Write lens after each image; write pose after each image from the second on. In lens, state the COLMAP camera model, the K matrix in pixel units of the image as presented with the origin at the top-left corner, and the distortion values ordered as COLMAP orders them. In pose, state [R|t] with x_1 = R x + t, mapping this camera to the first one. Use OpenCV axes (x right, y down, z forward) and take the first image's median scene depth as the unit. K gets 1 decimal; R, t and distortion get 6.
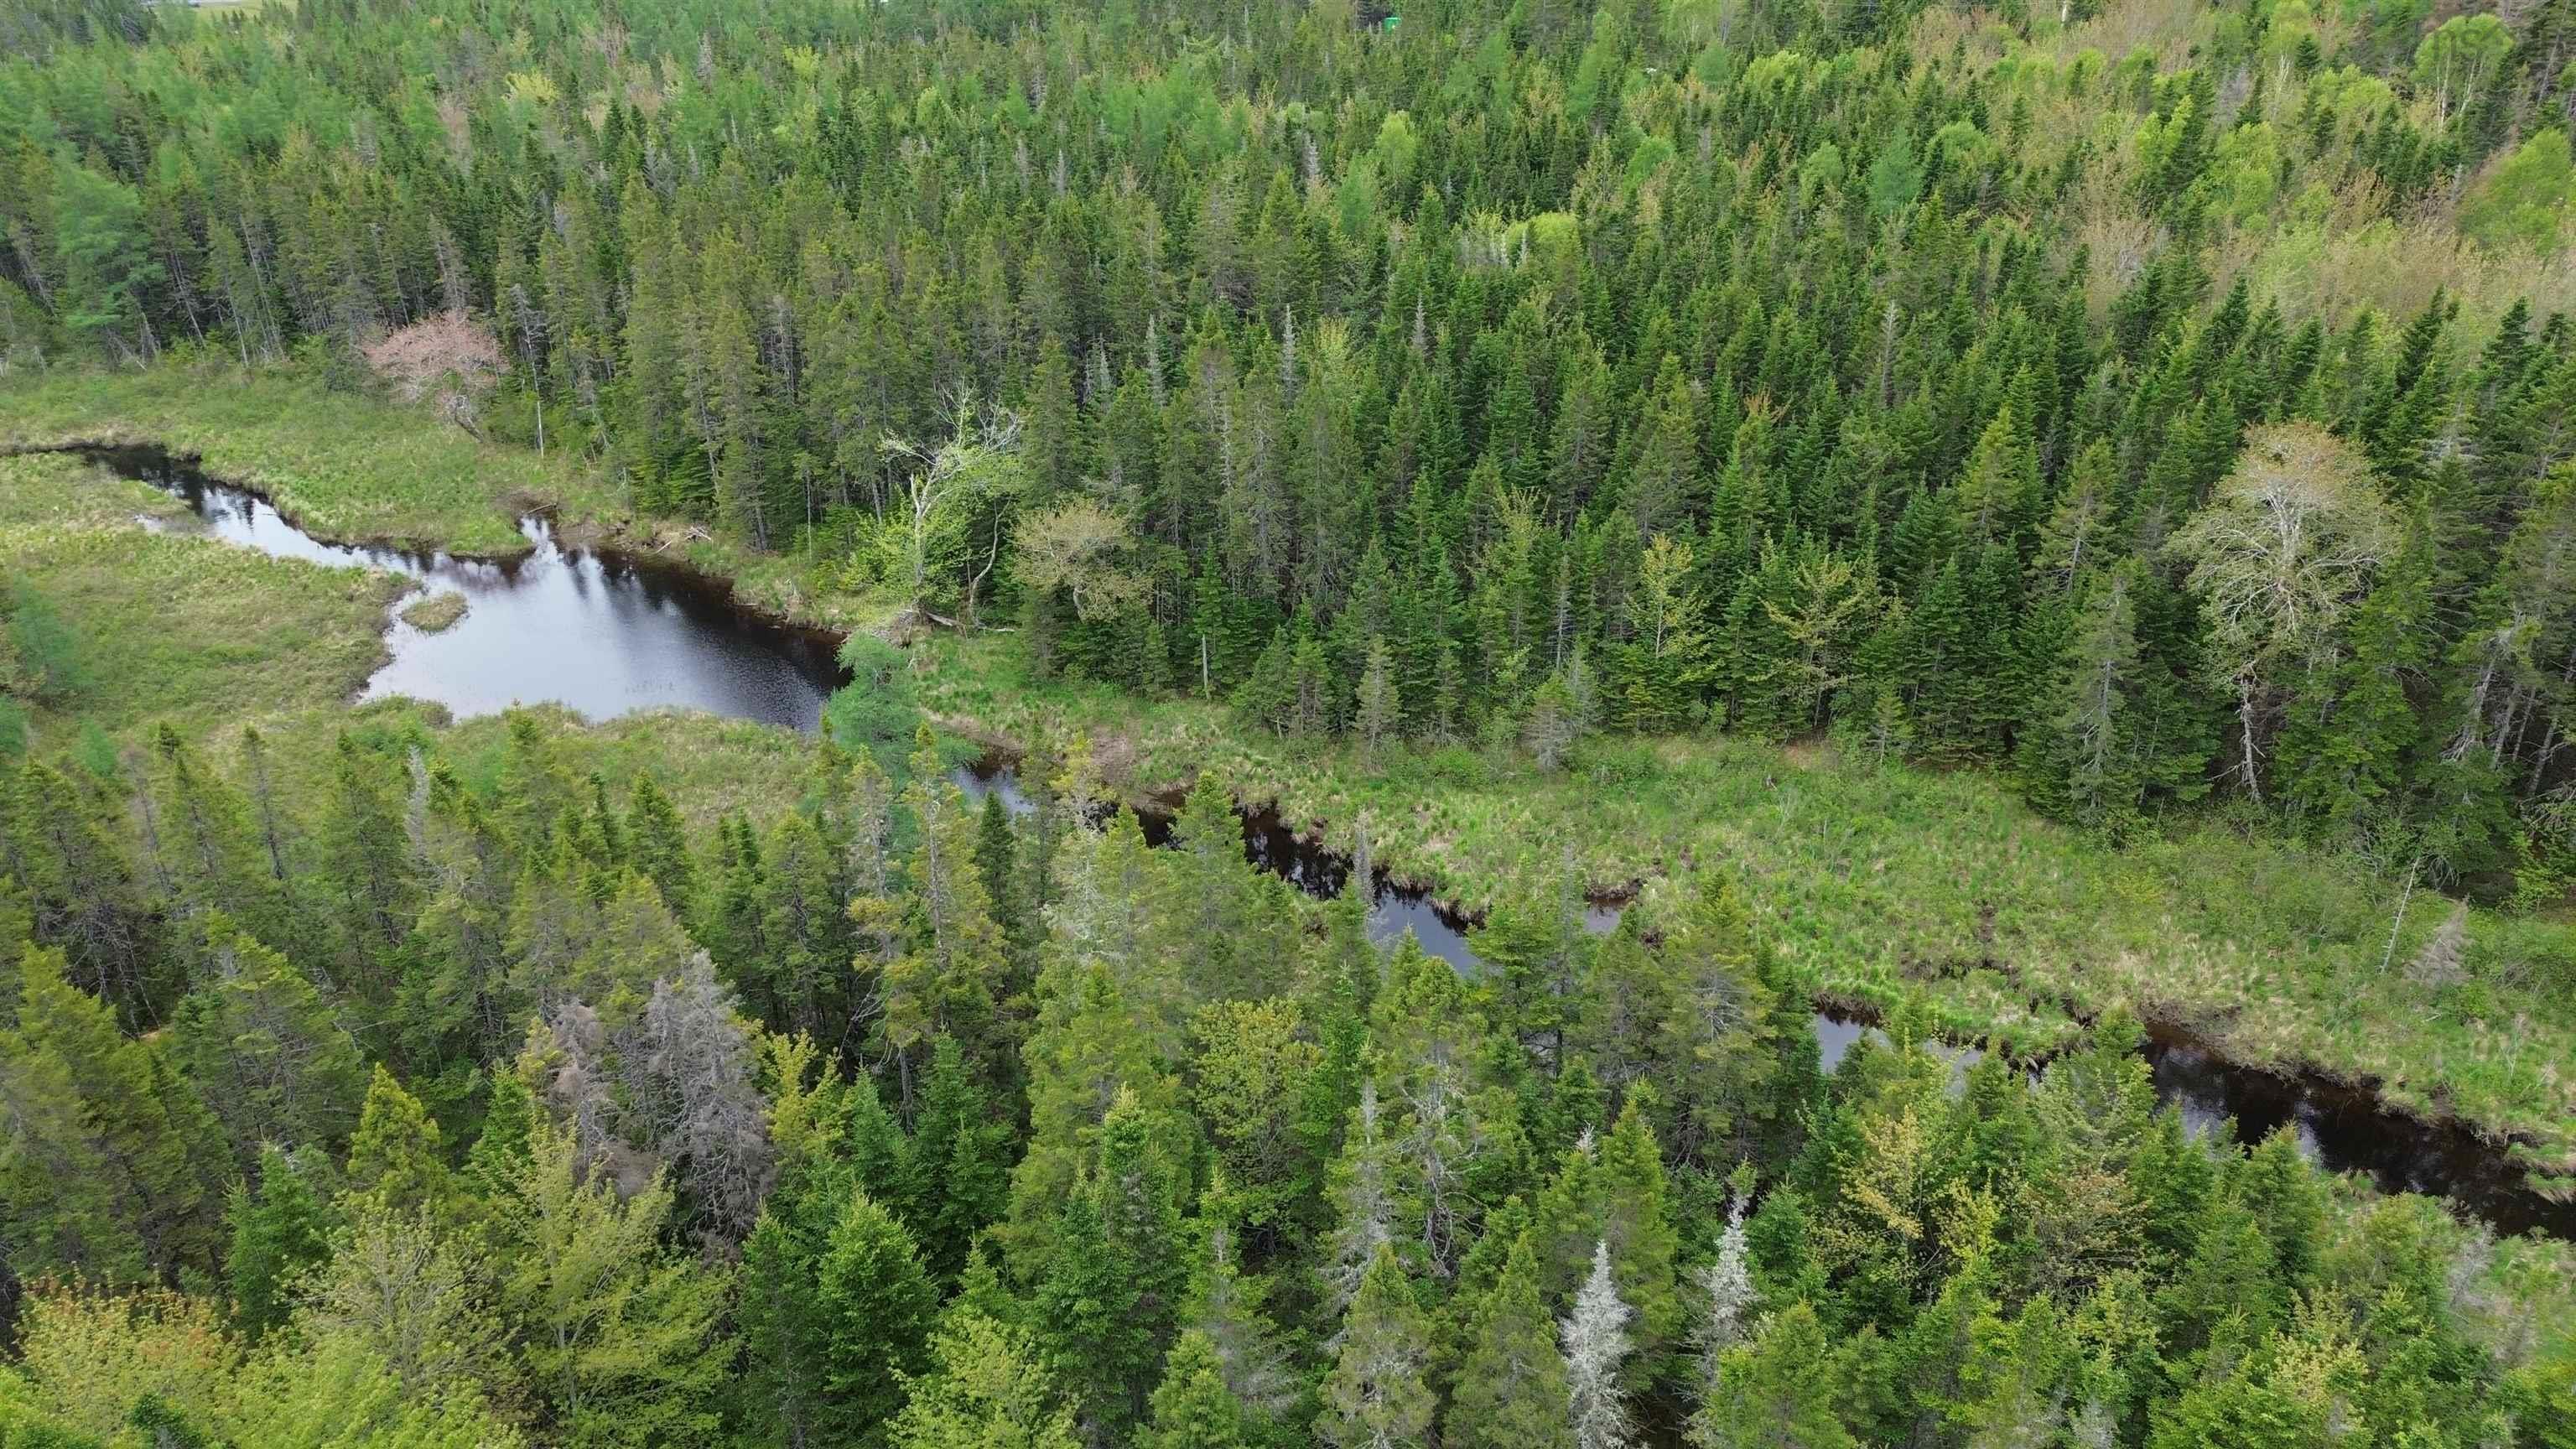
lens RADIAL K [[1809.6, 0, 1288.0], [0, 1809.6, 724.5], [0, 0, 1]] dist [0.069102, -0.085799]
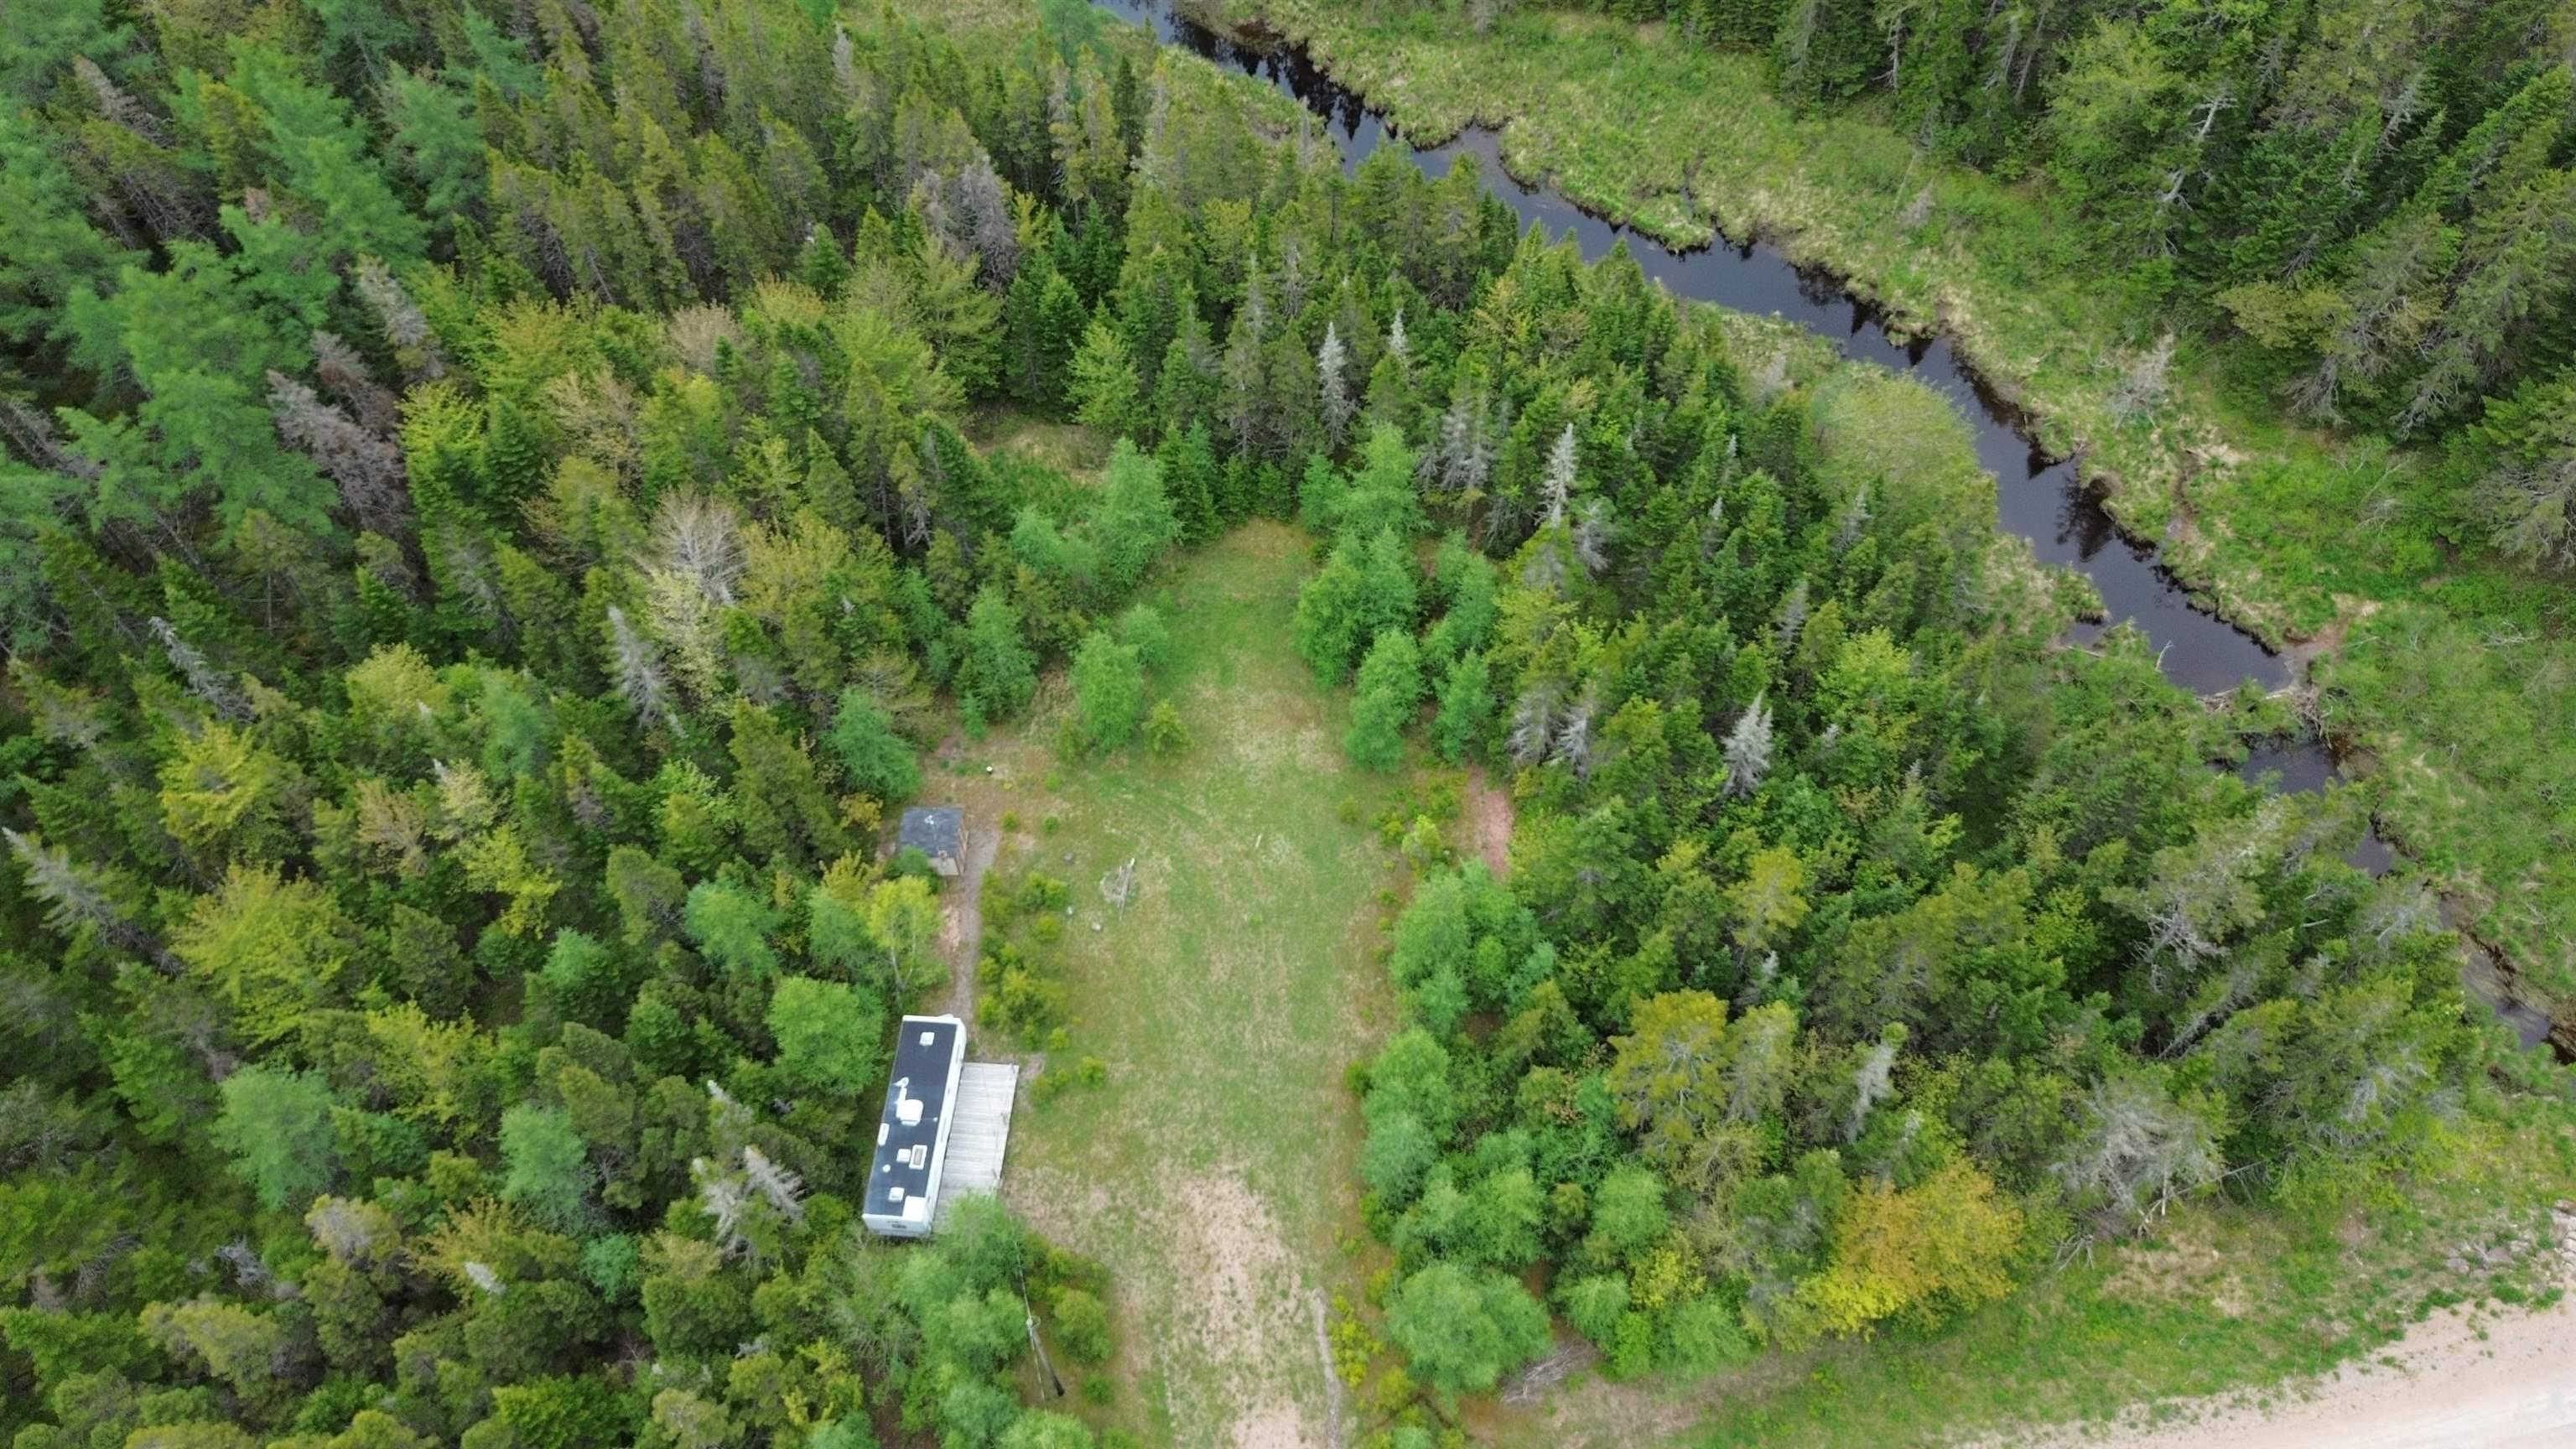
lens RADIAL K [[1809.6, 0, 1288.0], [0, 1809.6, 724.5], [0, 0, 1]] dist [0.069102, -0.085799]
pose [[0.990565, 0.114100, -0.075915, 0.254693], [-0.062838, 0.870415, 0.488293, -0.330320], [0.121792, -0.478915, 0.869372, -1.064807]]
